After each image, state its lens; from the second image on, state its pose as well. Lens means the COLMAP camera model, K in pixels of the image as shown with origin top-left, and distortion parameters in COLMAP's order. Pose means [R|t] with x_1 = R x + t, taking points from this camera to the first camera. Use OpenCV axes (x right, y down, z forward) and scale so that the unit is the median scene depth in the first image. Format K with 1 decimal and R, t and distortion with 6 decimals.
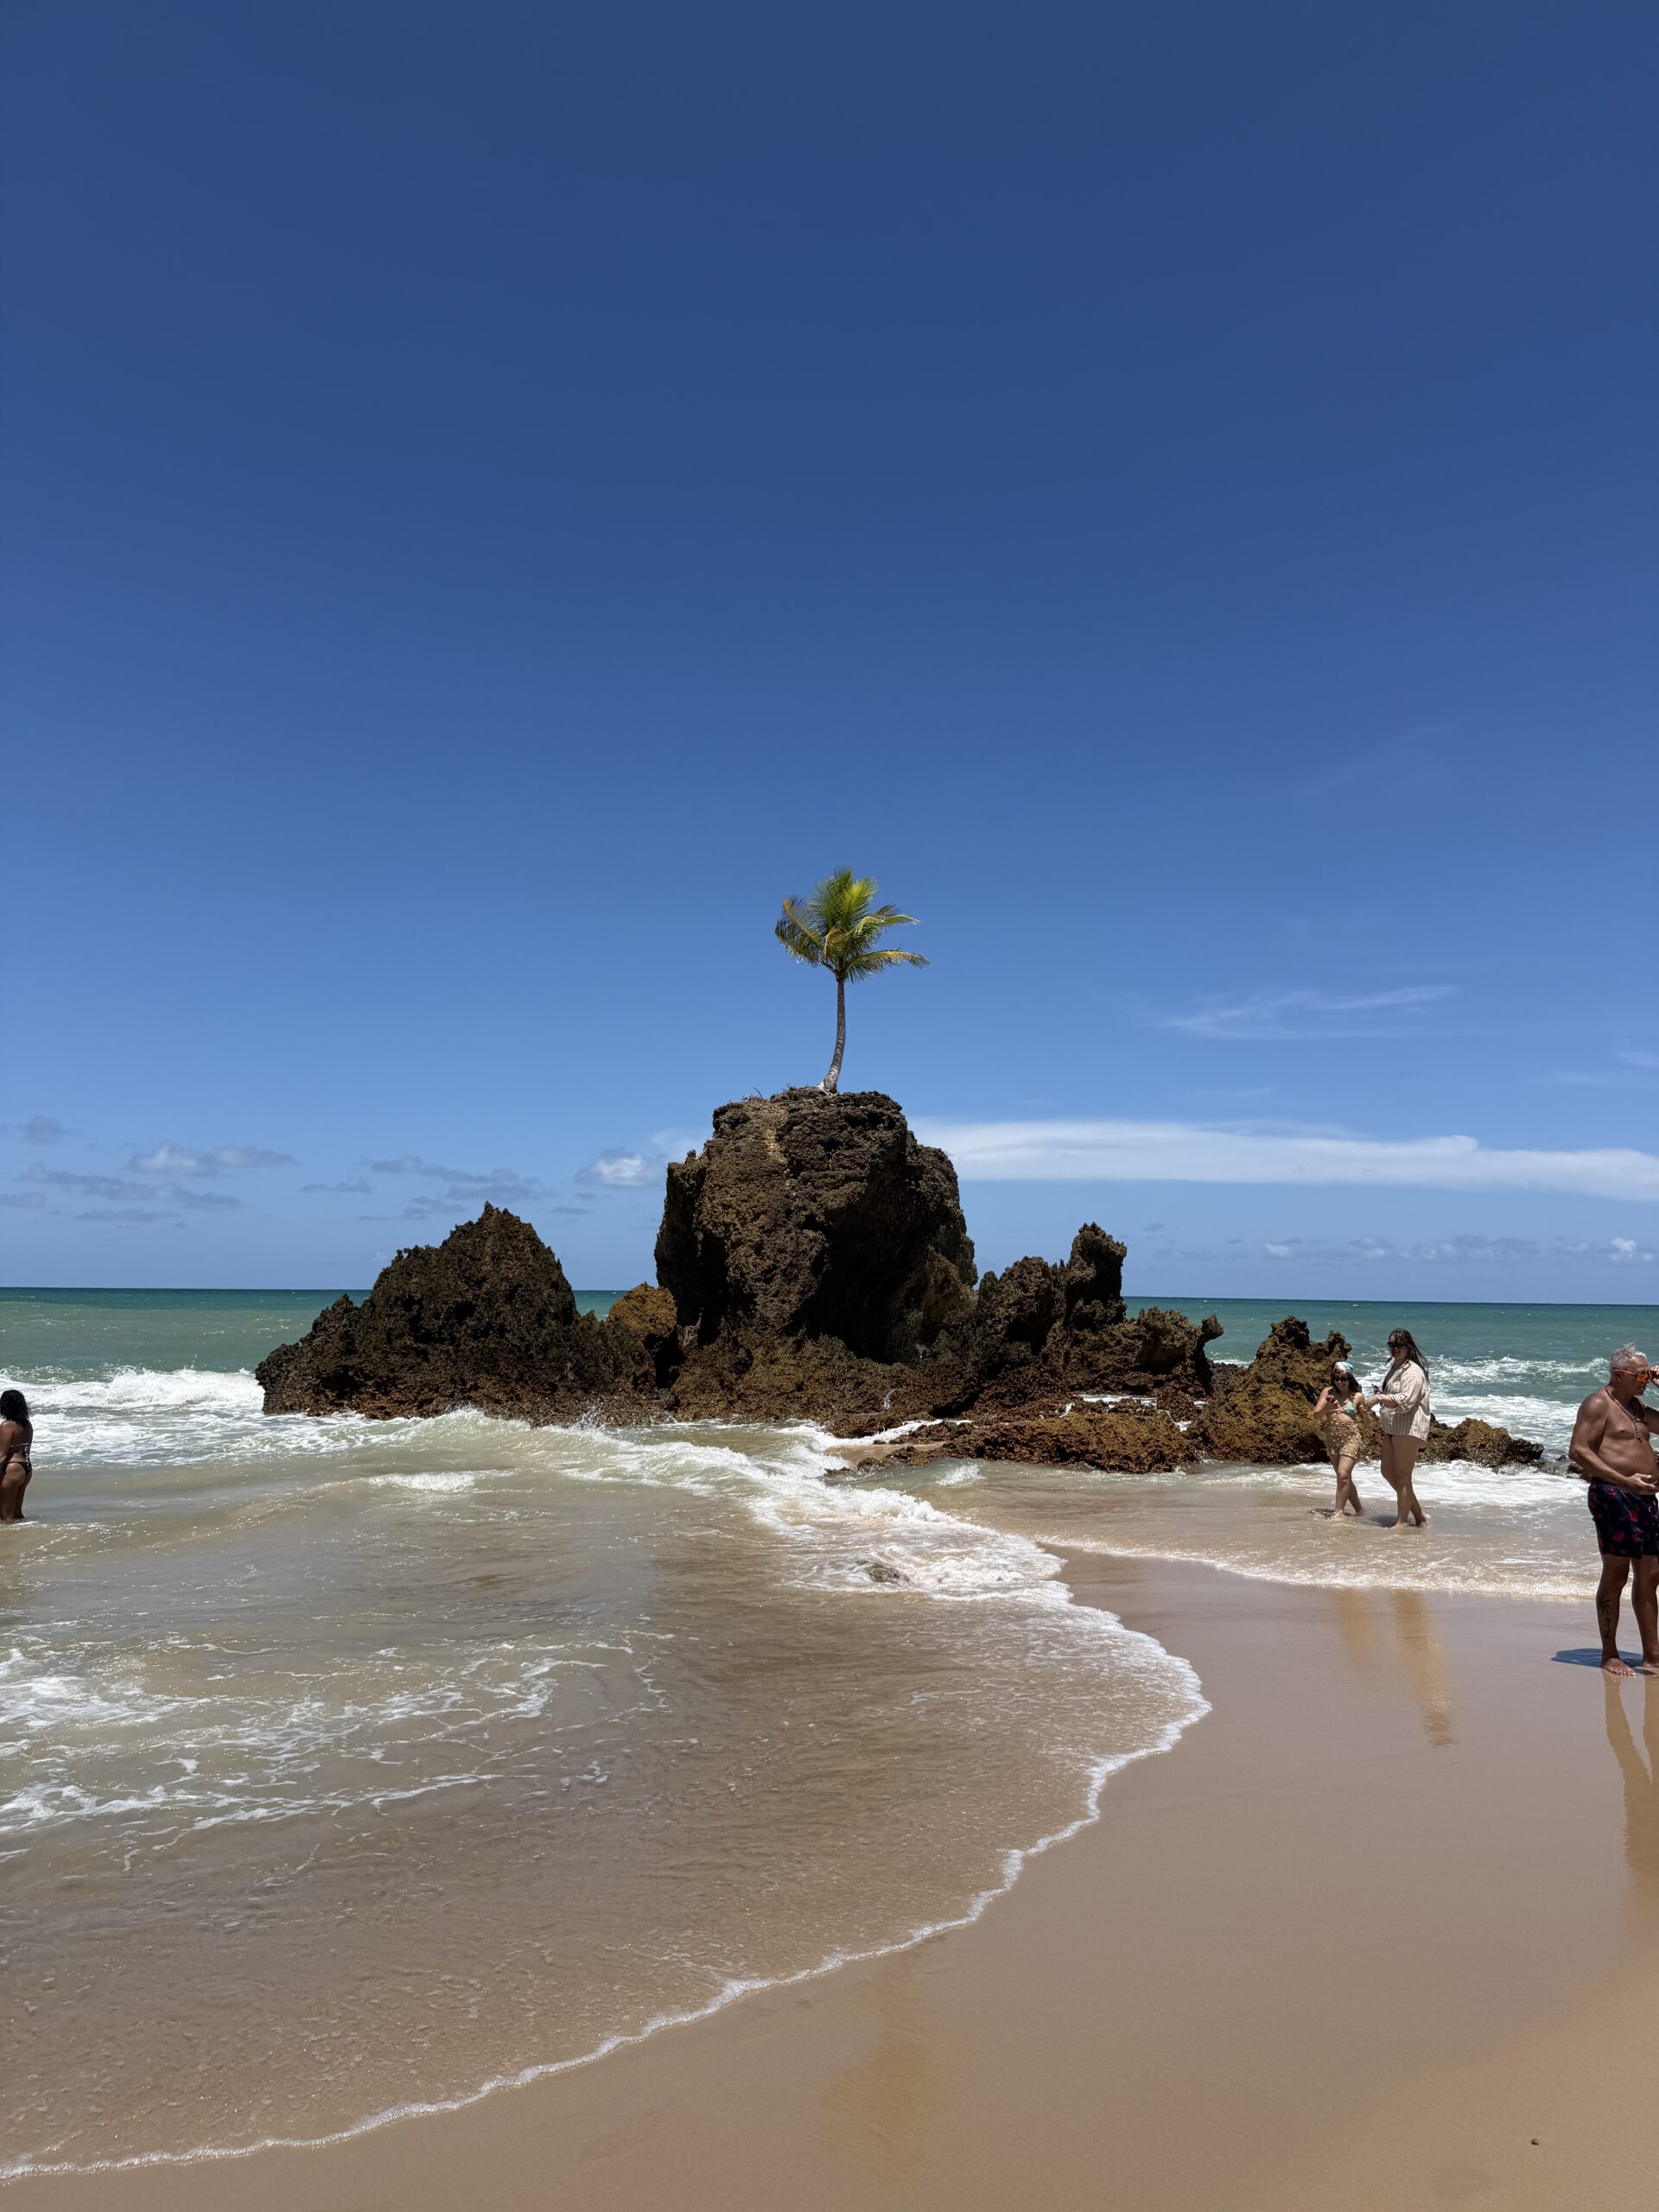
lens RADIAL K [[1495.0, 0, 829.5], [0, 1495.0, 1106.0], [0, 0, 1]] dist [0.142514, 0.000100]
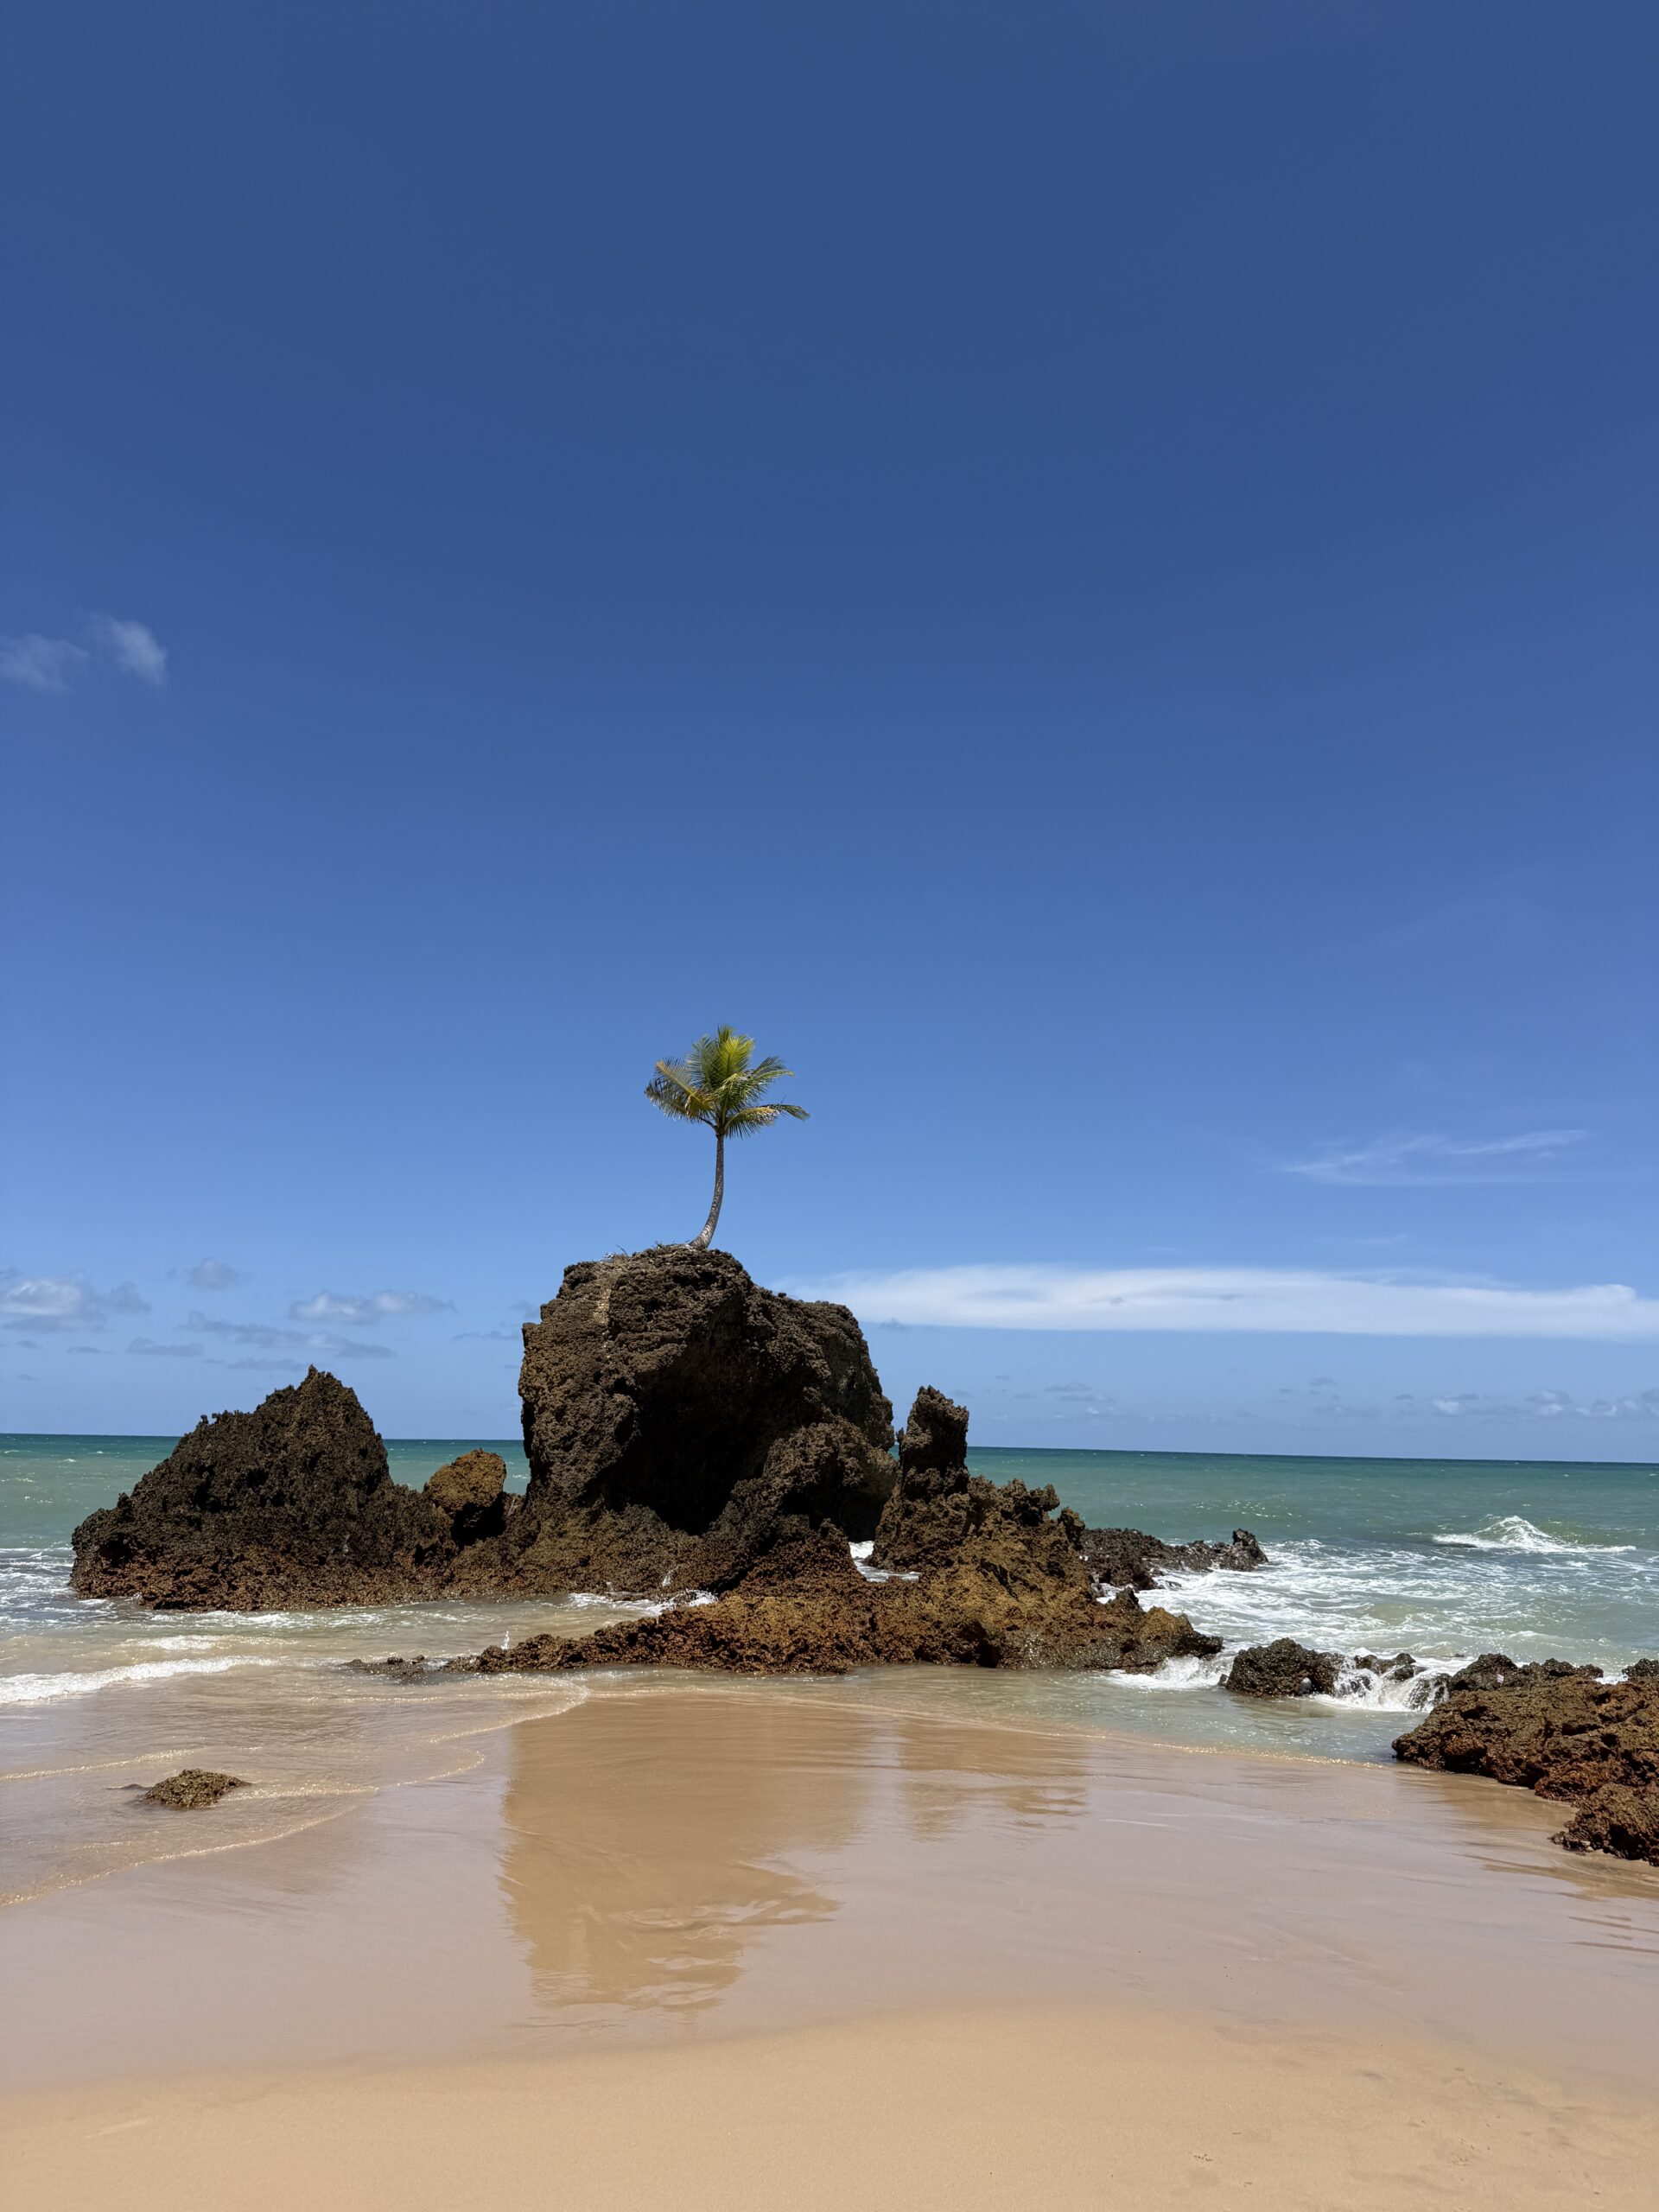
lens RADIAL K [[1491.7, 0, 829.5], [0, 1491.7, 1106.0], [0, 0, 1]] dist [0.188989, -0.394387]
pose [[0.996648, -0.011183, -0.081042, 0.202018], [0.003192, 0.995175, -0.098069, -0.007504], [0.081748, 0.097482, 0.991874, 0.017268]]
